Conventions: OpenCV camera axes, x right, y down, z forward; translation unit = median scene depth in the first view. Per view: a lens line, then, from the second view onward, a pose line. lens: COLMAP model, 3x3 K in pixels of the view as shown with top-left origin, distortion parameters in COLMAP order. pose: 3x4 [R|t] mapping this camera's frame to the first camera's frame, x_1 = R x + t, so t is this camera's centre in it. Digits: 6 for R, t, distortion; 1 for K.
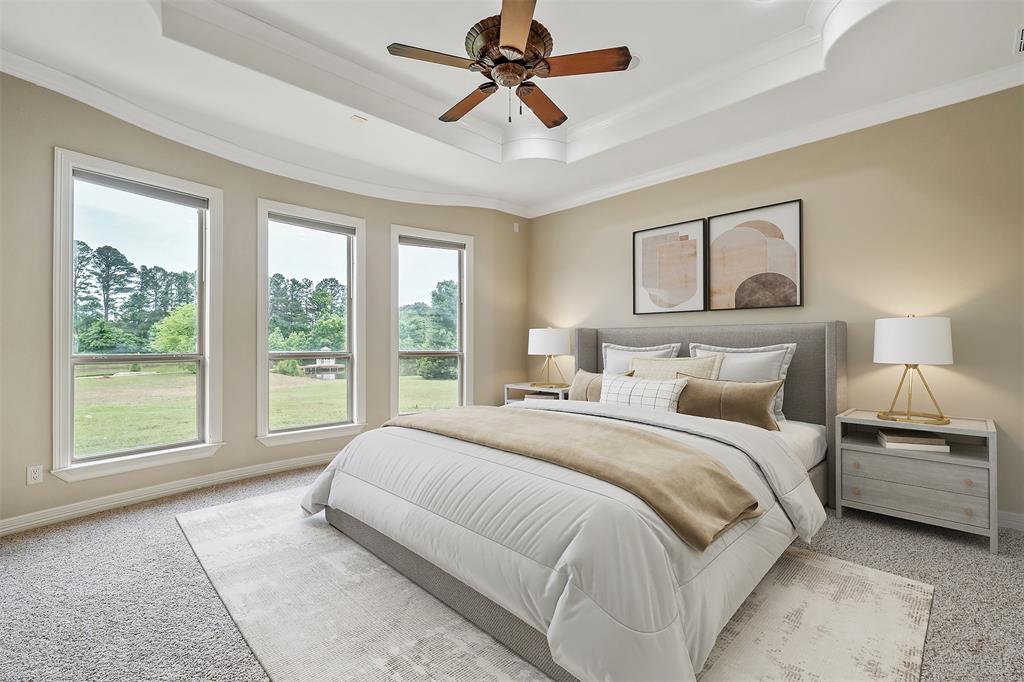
lens RADIAL K [[465.0, 0, 508.9], [0, 465.0, 341.6], [0, 0, 1]] dist [-0.000565, -0.000466]
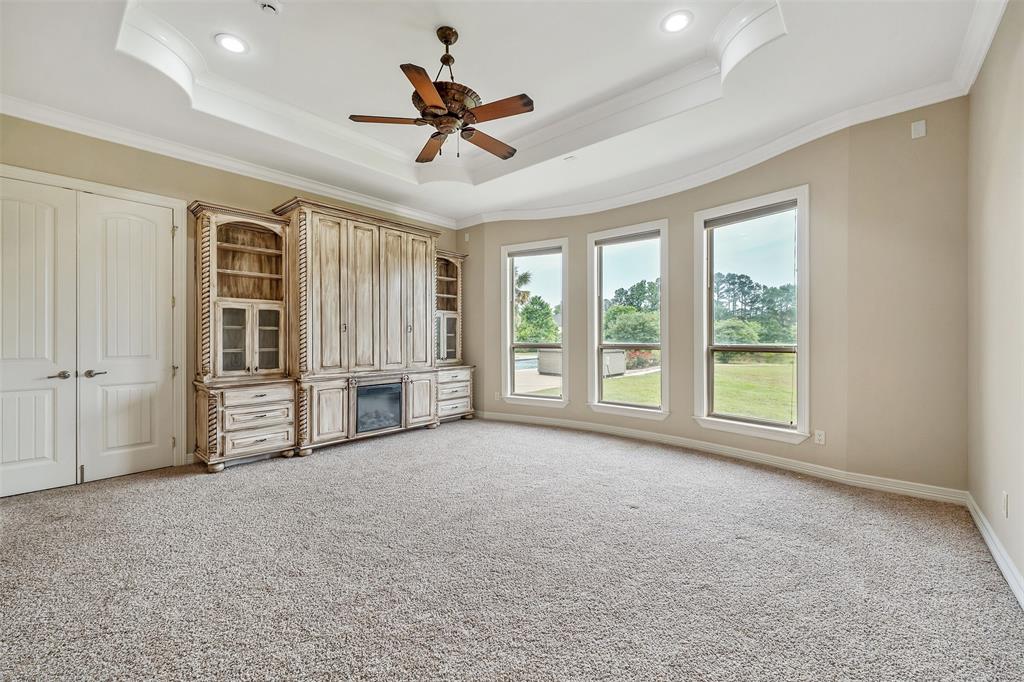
lens RADIAL K [[407.1, 0, 502.0], [0, 407.1, 339.4], [0, 0, 1]] dist [-0.003649, -0.000189]
pose [[0.061366, 0.003175, -0.998110, 0.603982], [0.012134, 0.999919, 0.003927, 0.002763], [0.998042, -0.012352, 0.061322, 0.583879]]
